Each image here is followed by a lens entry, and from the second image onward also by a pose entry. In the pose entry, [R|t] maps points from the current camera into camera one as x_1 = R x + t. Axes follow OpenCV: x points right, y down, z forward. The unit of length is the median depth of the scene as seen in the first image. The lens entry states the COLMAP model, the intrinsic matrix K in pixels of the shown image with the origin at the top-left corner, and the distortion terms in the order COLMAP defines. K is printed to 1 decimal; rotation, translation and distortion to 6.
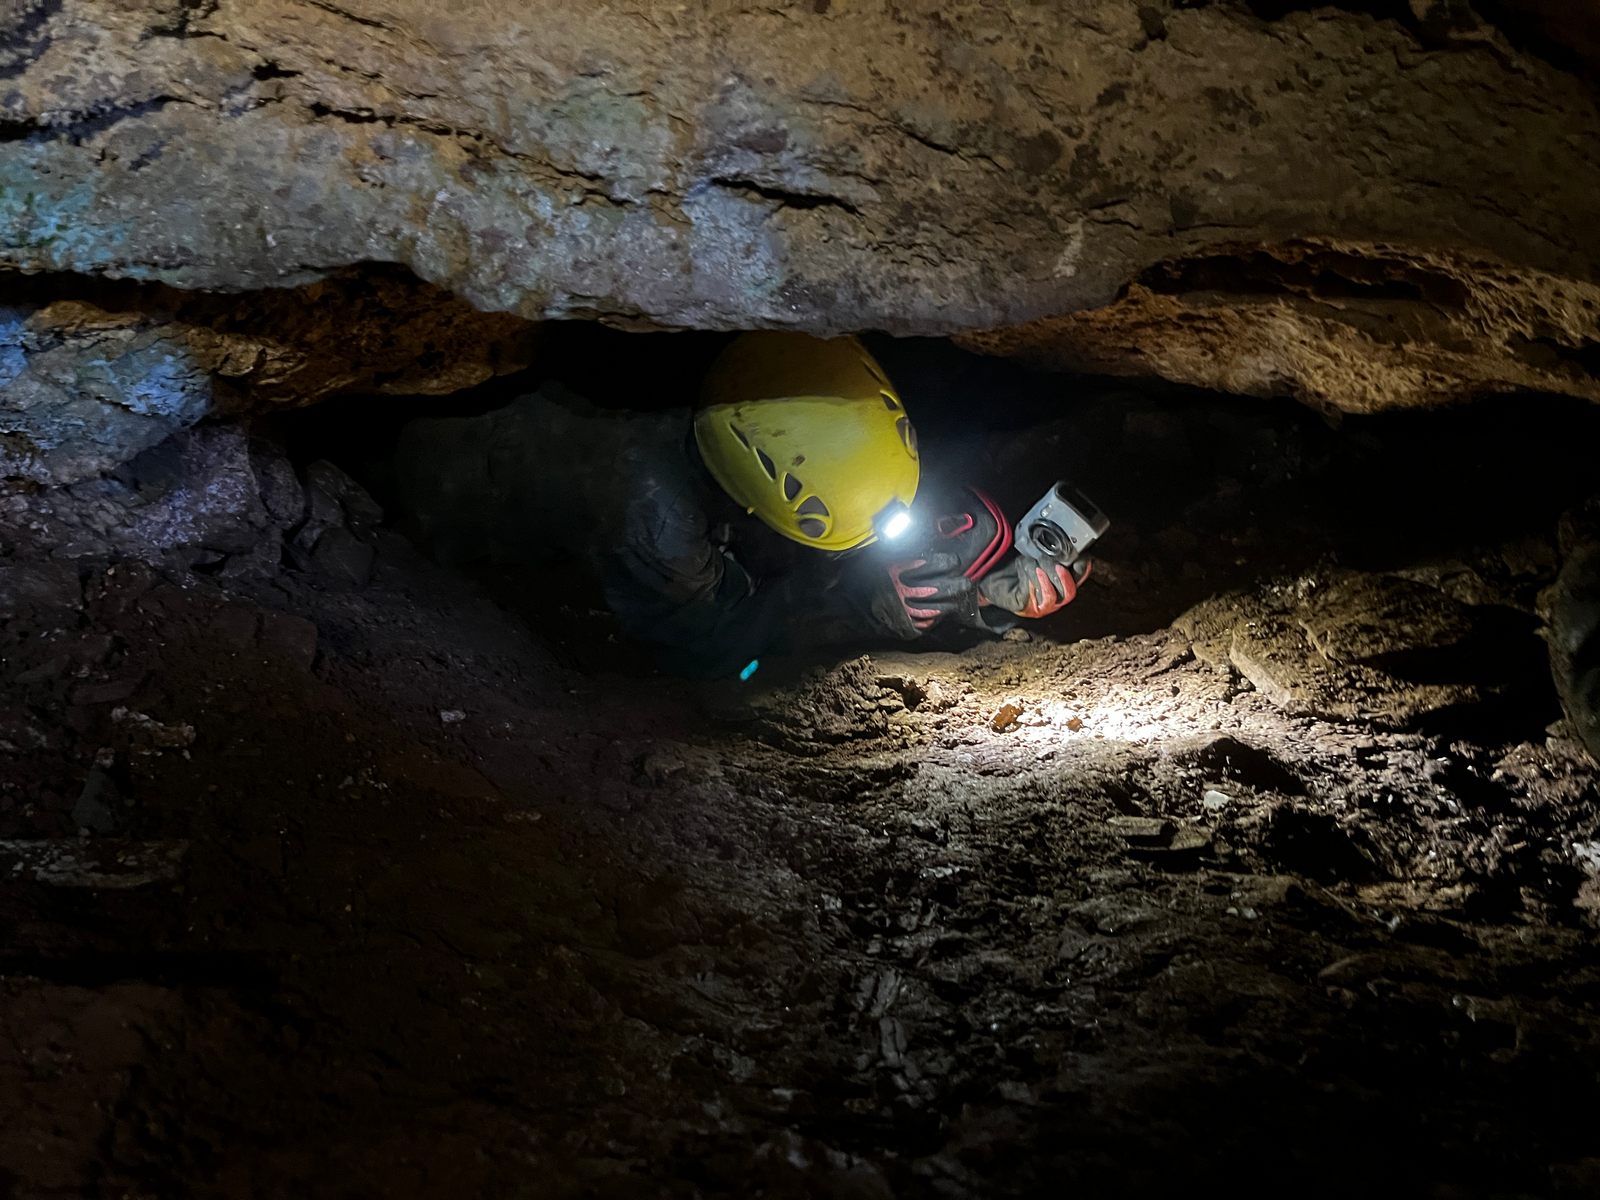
lens RADIAL K [[1198.8, 0, 800.0], [0, 1198.8, 600.0], [0, 0, 1]] dist [0.096184, -0.131415]
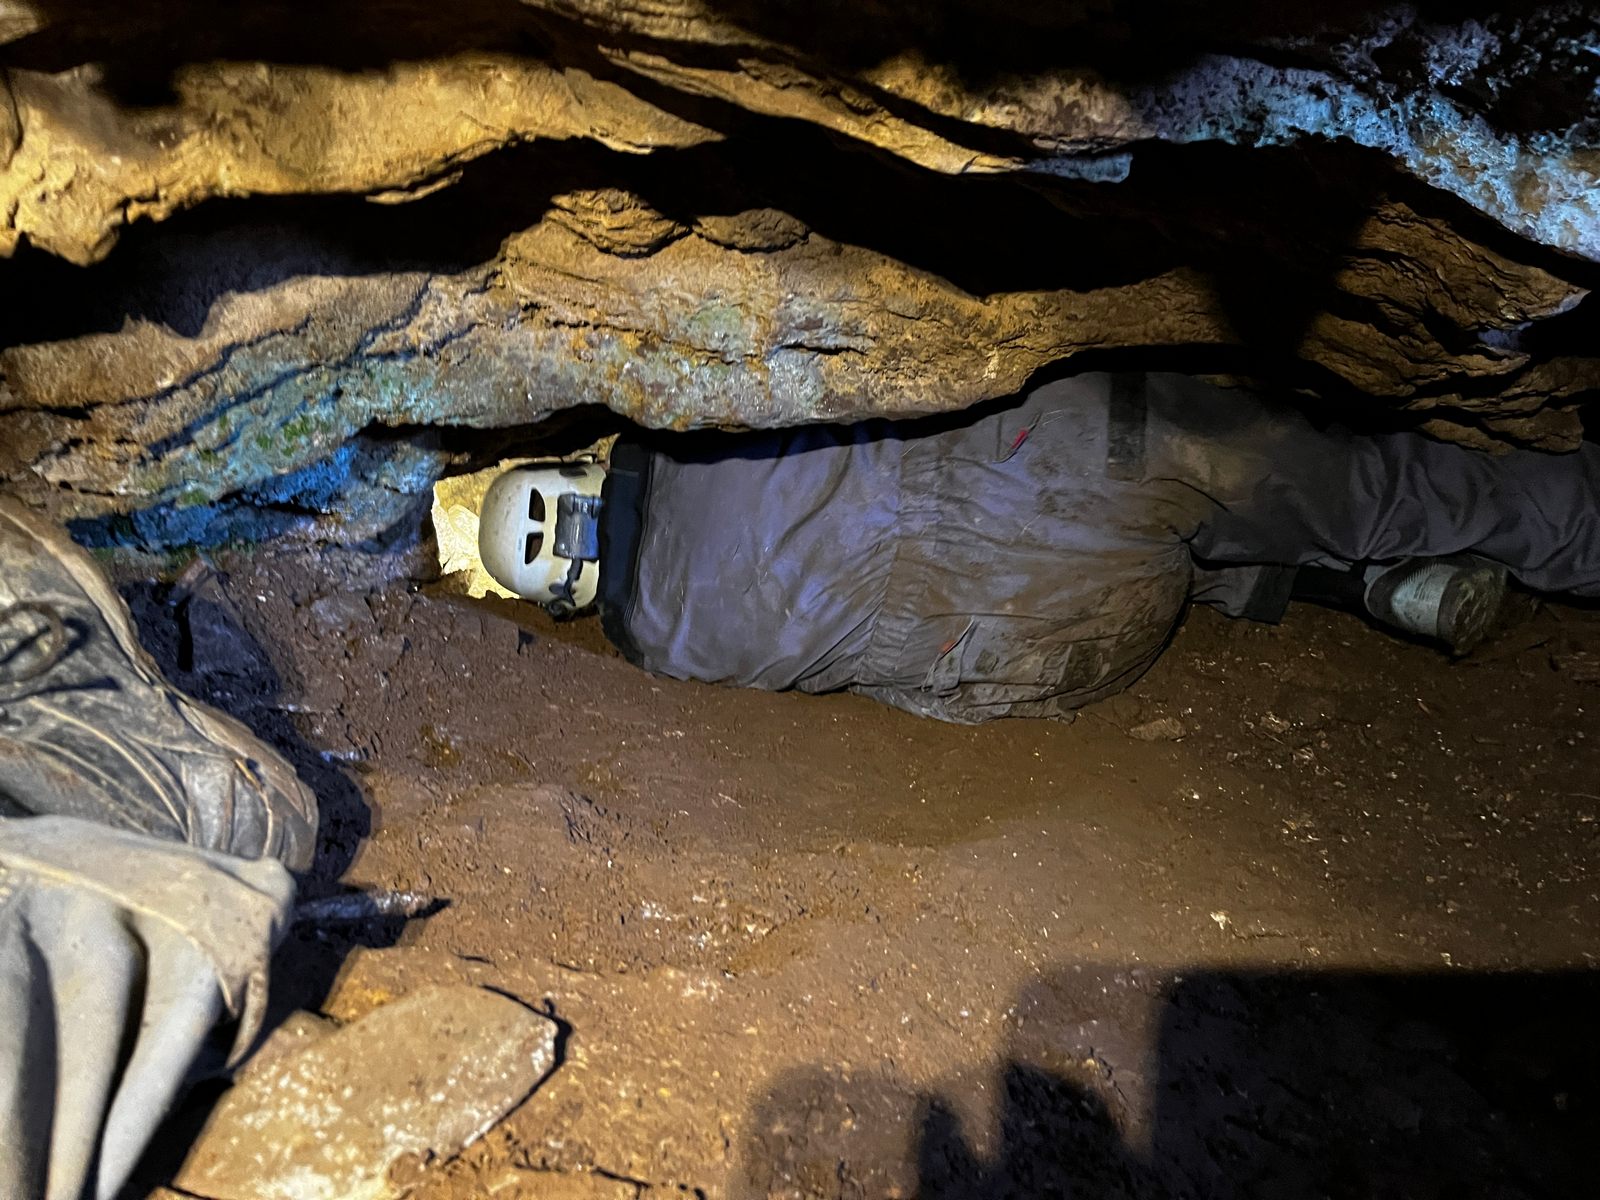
lens RADIAL K [[1198.8, 0, 800.0], [0, 1198.8, 600.0], [0, 0, 1]] dist [0.096184, -0.131415]
pose [[0.997660, -0.067562, -0.010483, -0.050872], [0.067581, 0.997713, 0.001481, 0.018110], [0.010359, -0.002186, 0.999944, -0.730179]]
